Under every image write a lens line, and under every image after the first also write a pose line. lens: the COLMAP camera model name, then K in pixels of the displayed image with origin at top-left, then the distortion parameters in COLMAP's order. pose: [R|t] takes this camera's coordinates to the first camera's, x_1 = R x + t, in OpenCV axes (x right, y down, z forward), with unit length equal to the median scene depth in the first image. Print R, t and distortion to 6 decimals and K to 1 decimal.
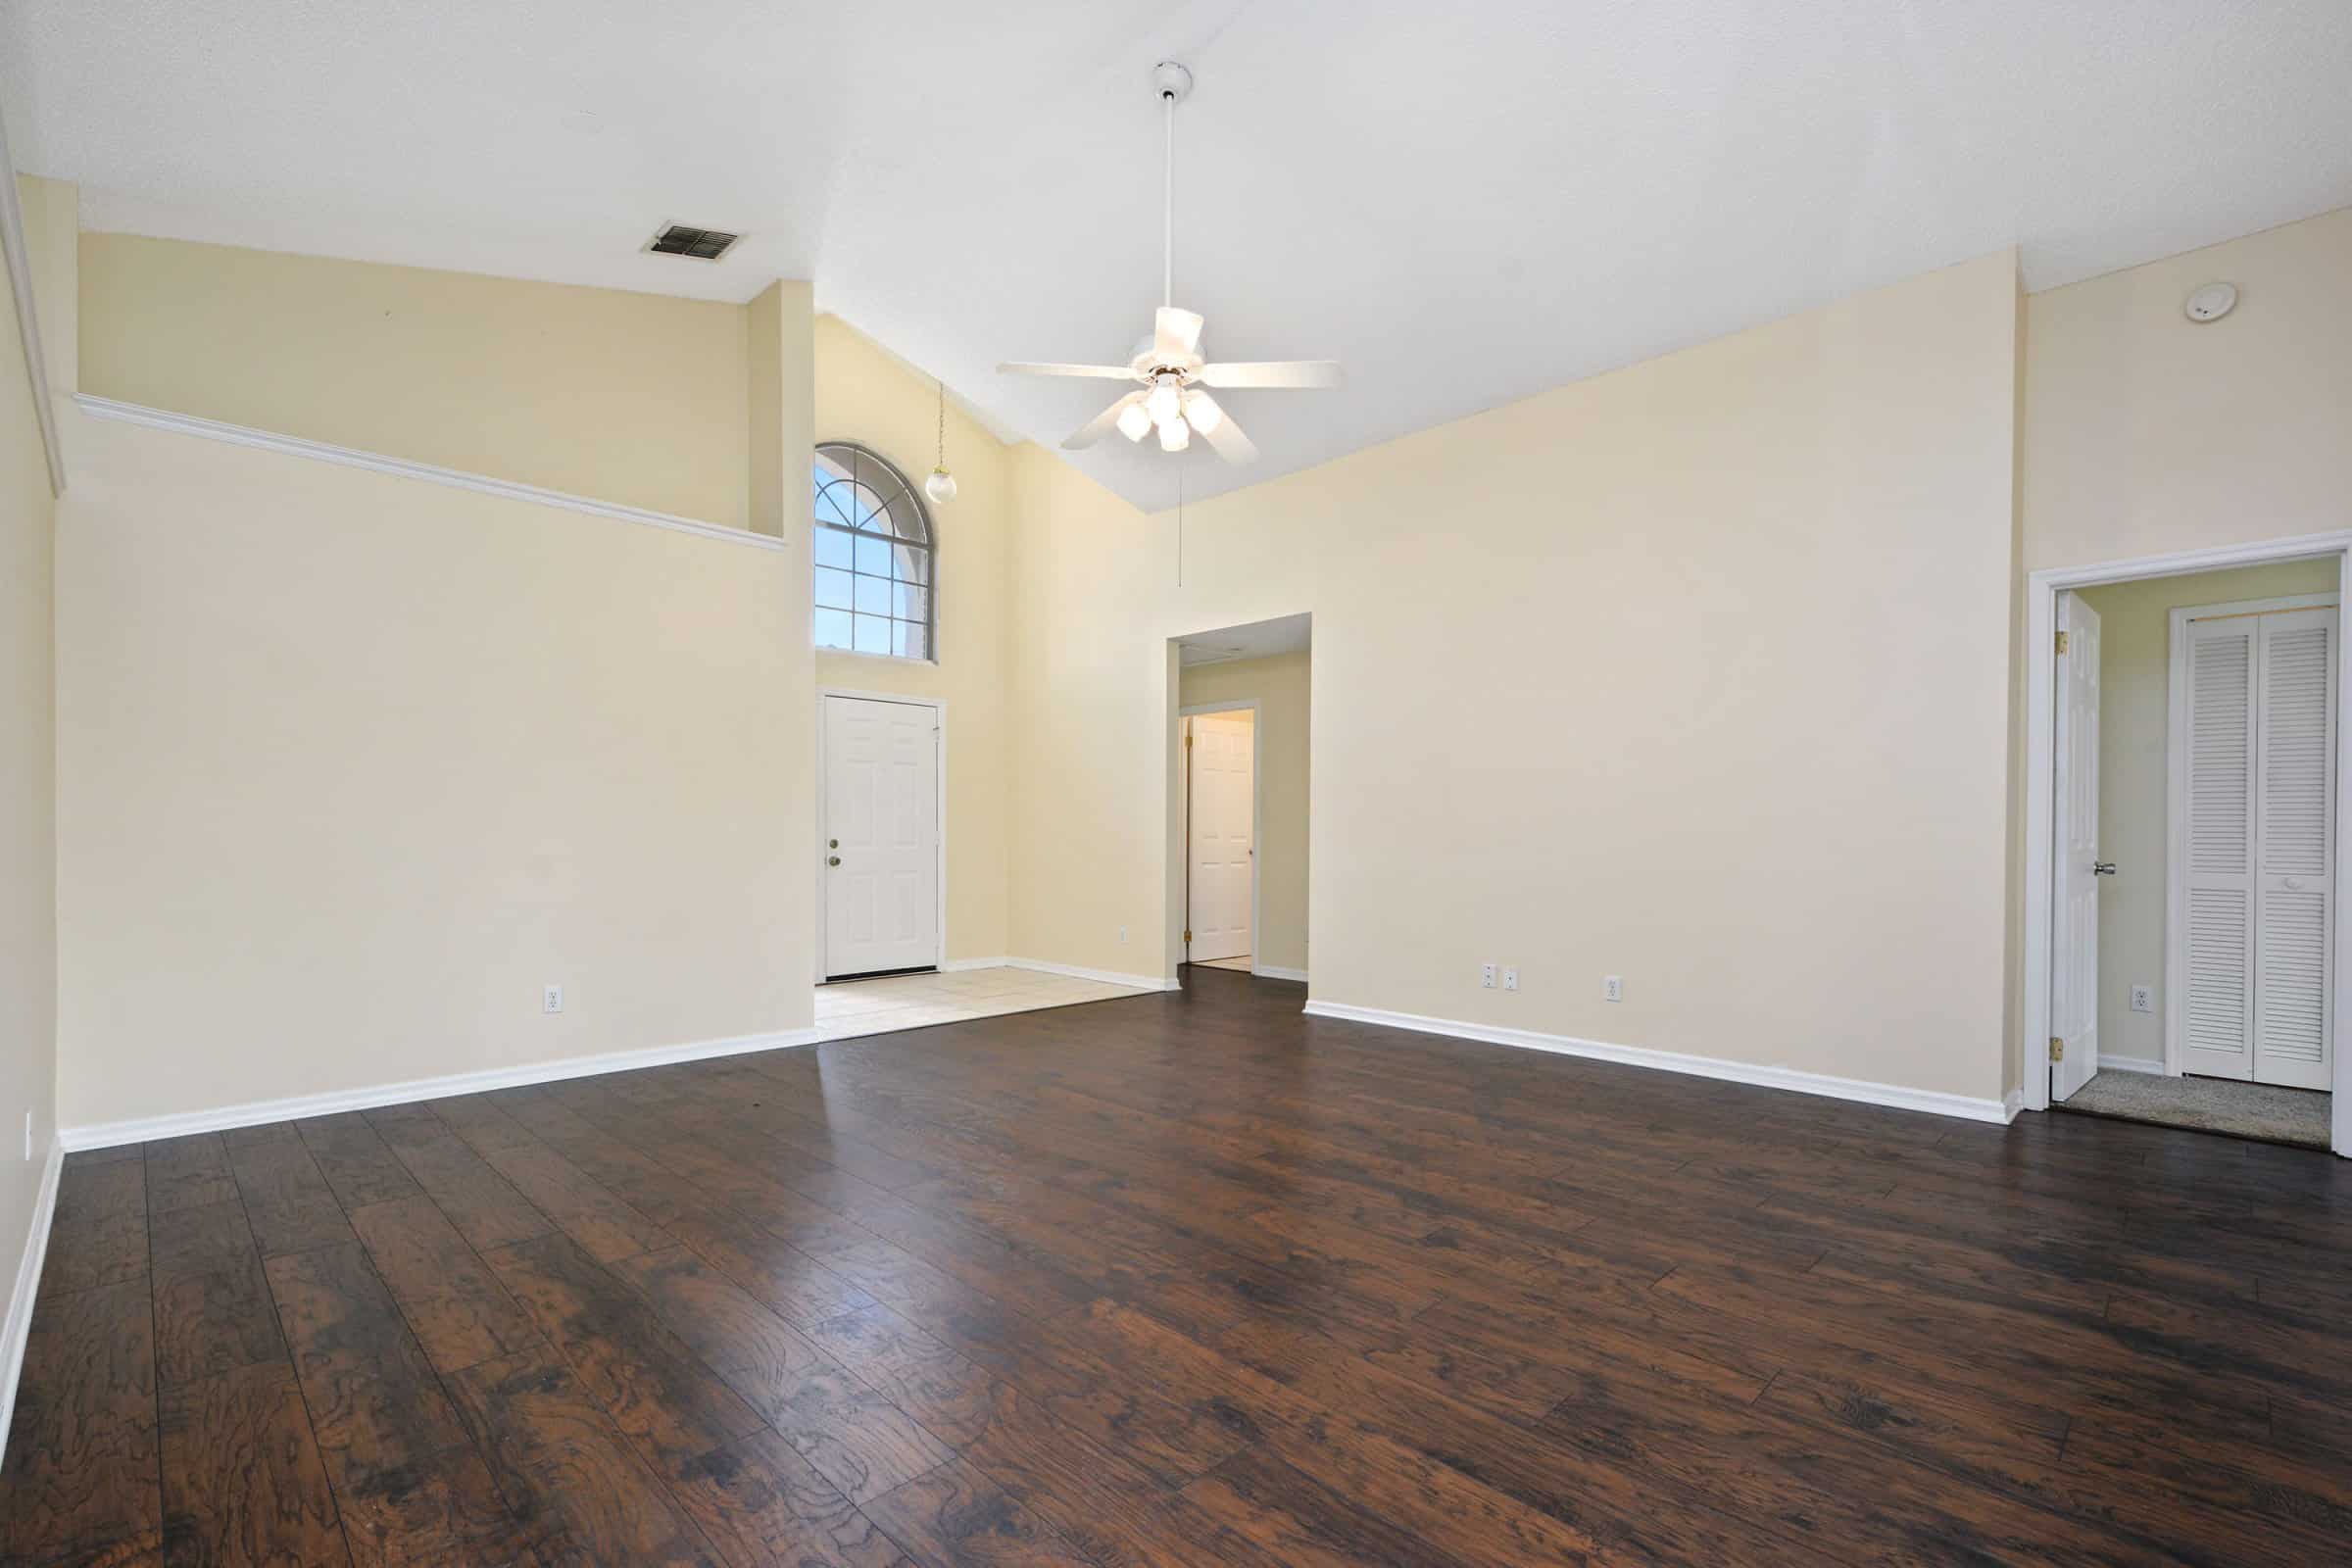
lens RADIAL K [[1039.0, 0, 1177.7], [0, 1039.0, 819.5], [0, 0, 1]] dist [-0.003234, -0.006102]
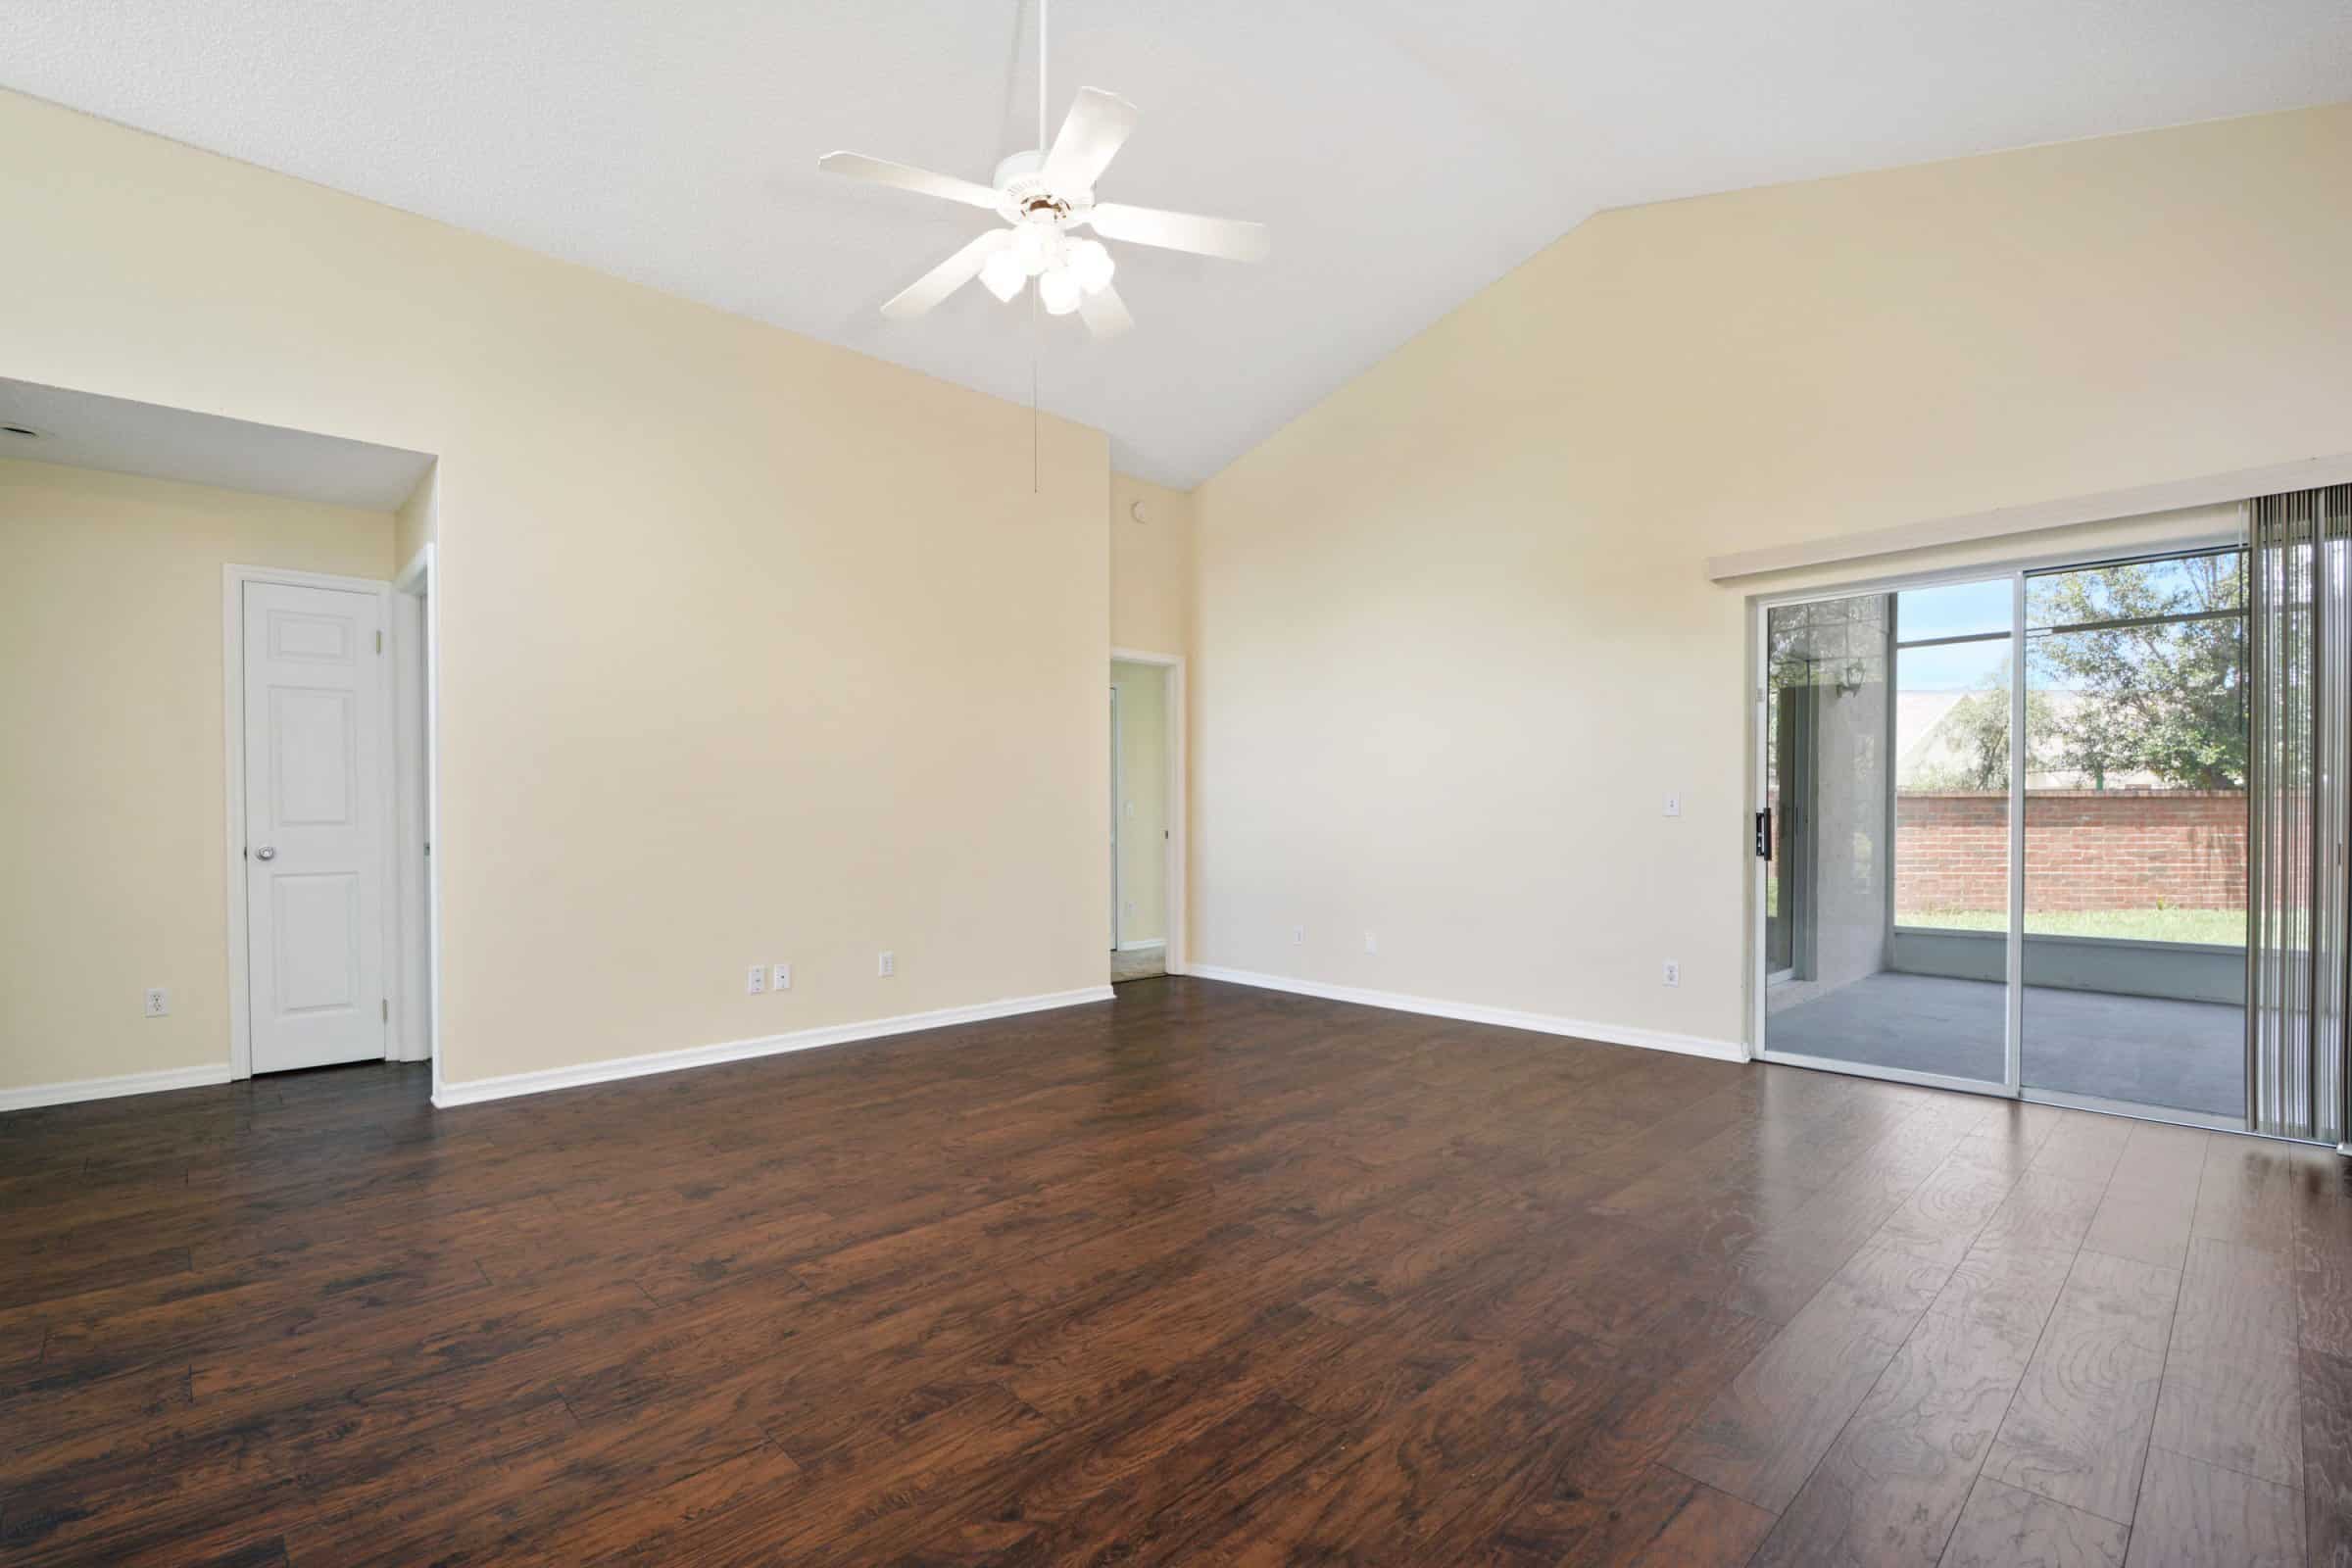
lens RADIAL K [[1039.0, 0, 1177.7], [0, 1039.0, 819.5], [0, 0, 1]] dist [-0.003234, -0.006102]
pose [[0.020644, -0.011564, 0.999720, -1.000803], [-0.012134, 0.999857, 0.011816, 0.005025], [-0.999713, -0.012374, 0.020501, 1.146929]]
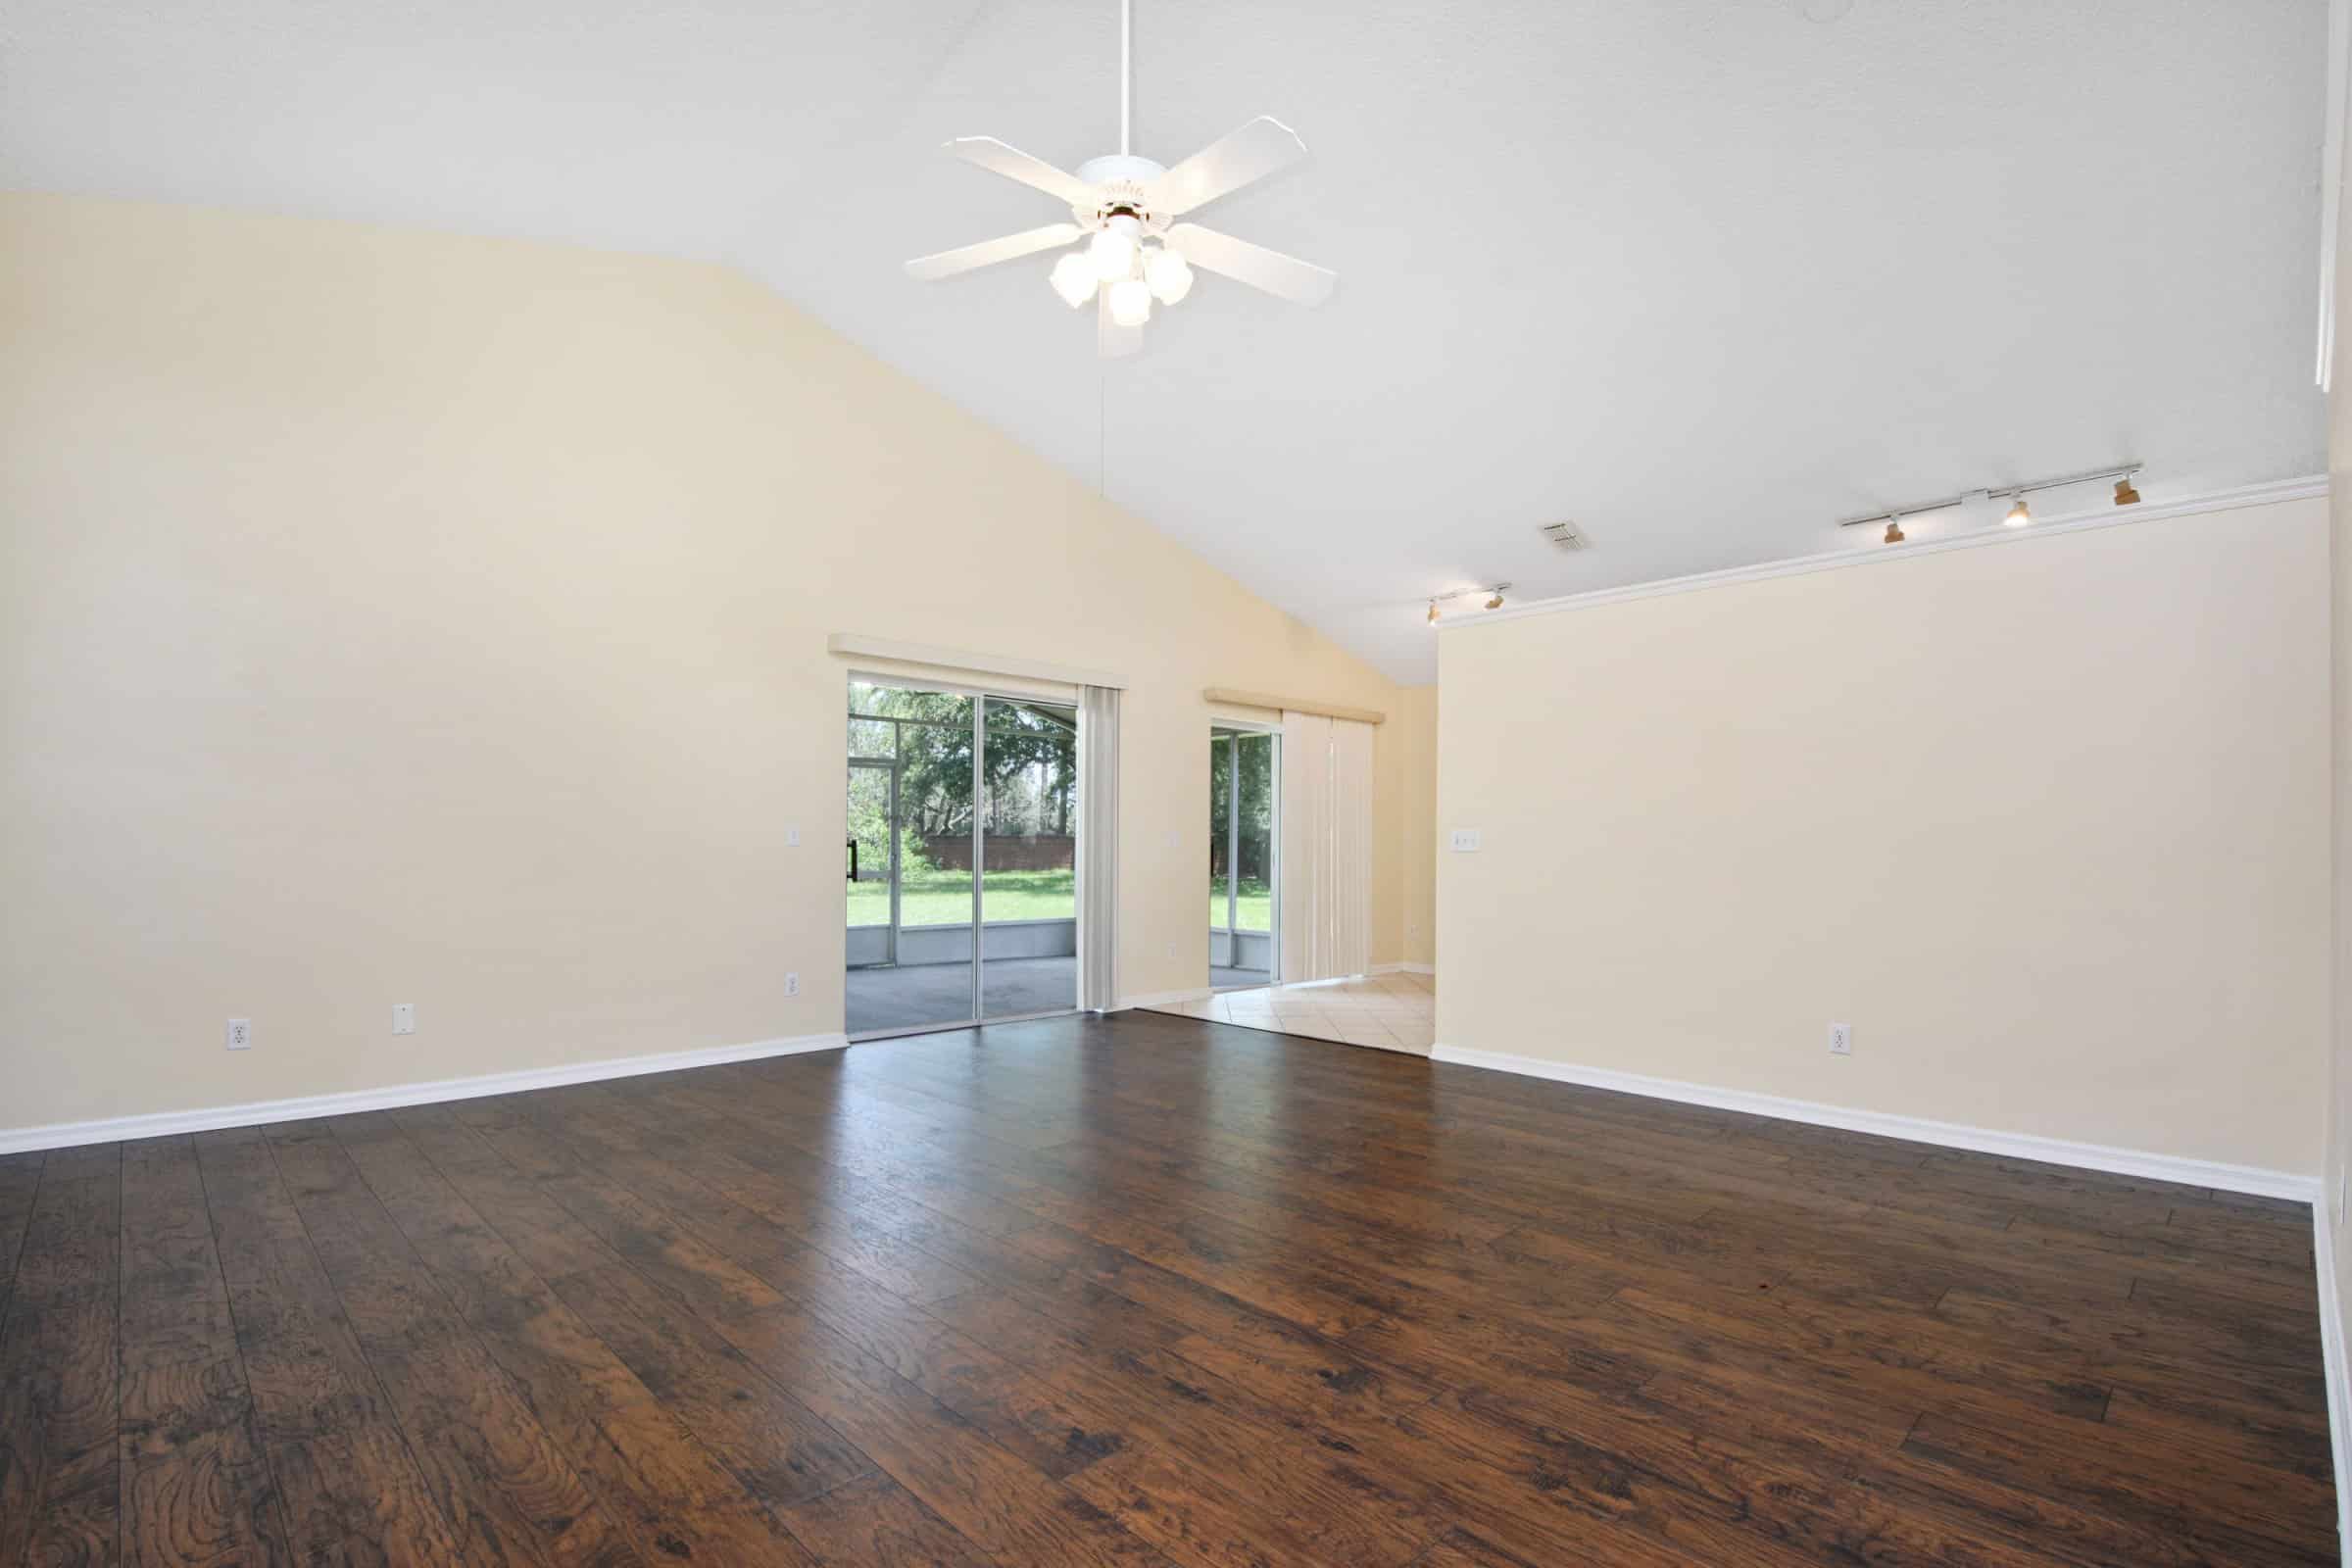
lens RADIAL K [[1086.6, 0, 1141.0], [0, 1086.6, 866.8], [0, 0, 1]] dist [-0.008922, -0.000043]
pose [[-0.999005, -0.010644, 0.043301, -0.078968], [-0.010368, 0.999924, 0.006603, 0.030722], [-0.043368, 0.006147, -0.999040, 2.254139]]
